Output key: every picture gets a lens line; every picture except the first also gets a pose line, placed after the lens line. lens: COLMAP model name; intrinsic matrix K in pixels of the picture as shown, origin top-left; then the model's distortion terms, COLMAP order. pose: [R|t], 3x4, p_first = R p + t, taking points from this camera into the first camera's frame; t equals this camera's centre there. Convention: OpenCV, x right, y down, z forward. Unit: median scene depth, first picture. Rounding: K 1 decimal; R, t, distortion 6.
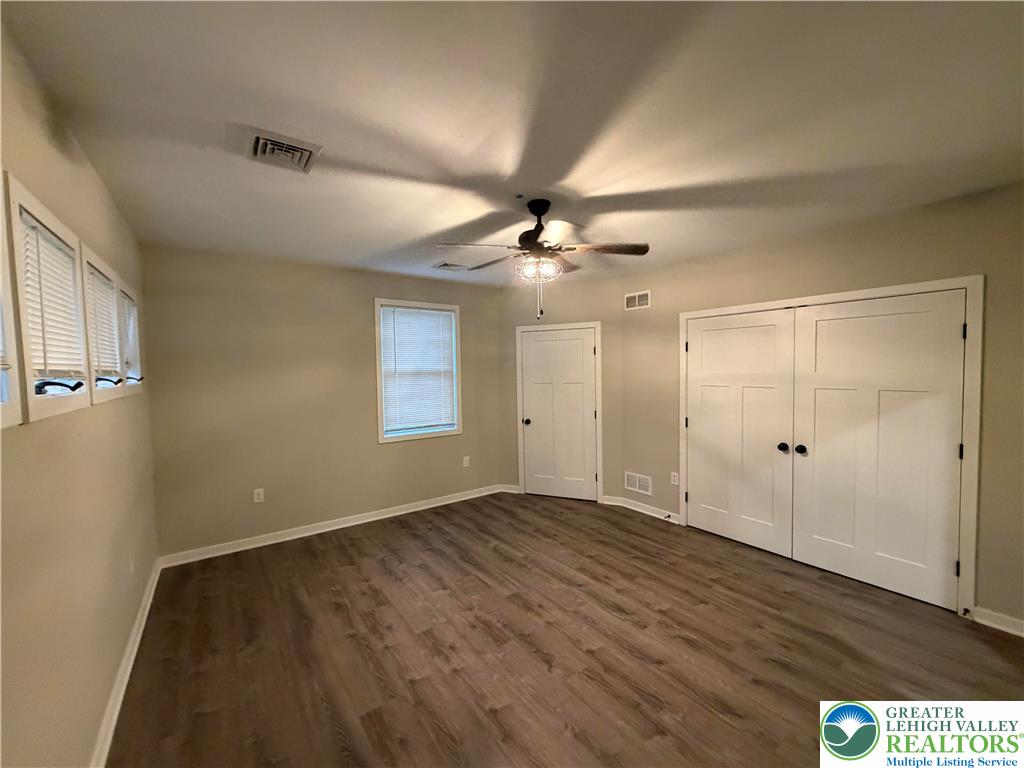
lens RADIAL K [[407.6, 0, 511.0], [0, 407.6, 385.2], [0, 0, 1]] dist [-0.001161, 0.000397]
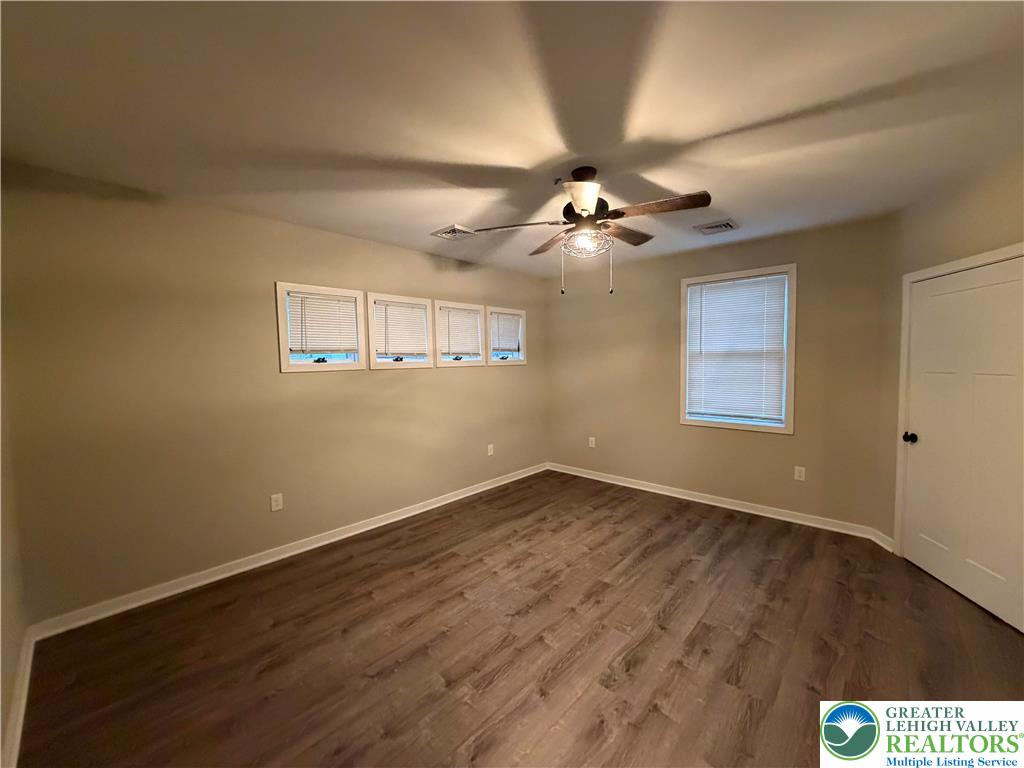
lens RADIAL K [[407.6, 0, 509.4], [0, 407.6, 386.7], [0, 0, 1]] dist [-0.001161, 0.000397]
pose [[0.200246, 0.077962, -0.976639, 0.680244], [-0.029862, 0.996852, 0.073452, -0.011876], [0.979290, 0.014456, 0.201944, 0.449641]]
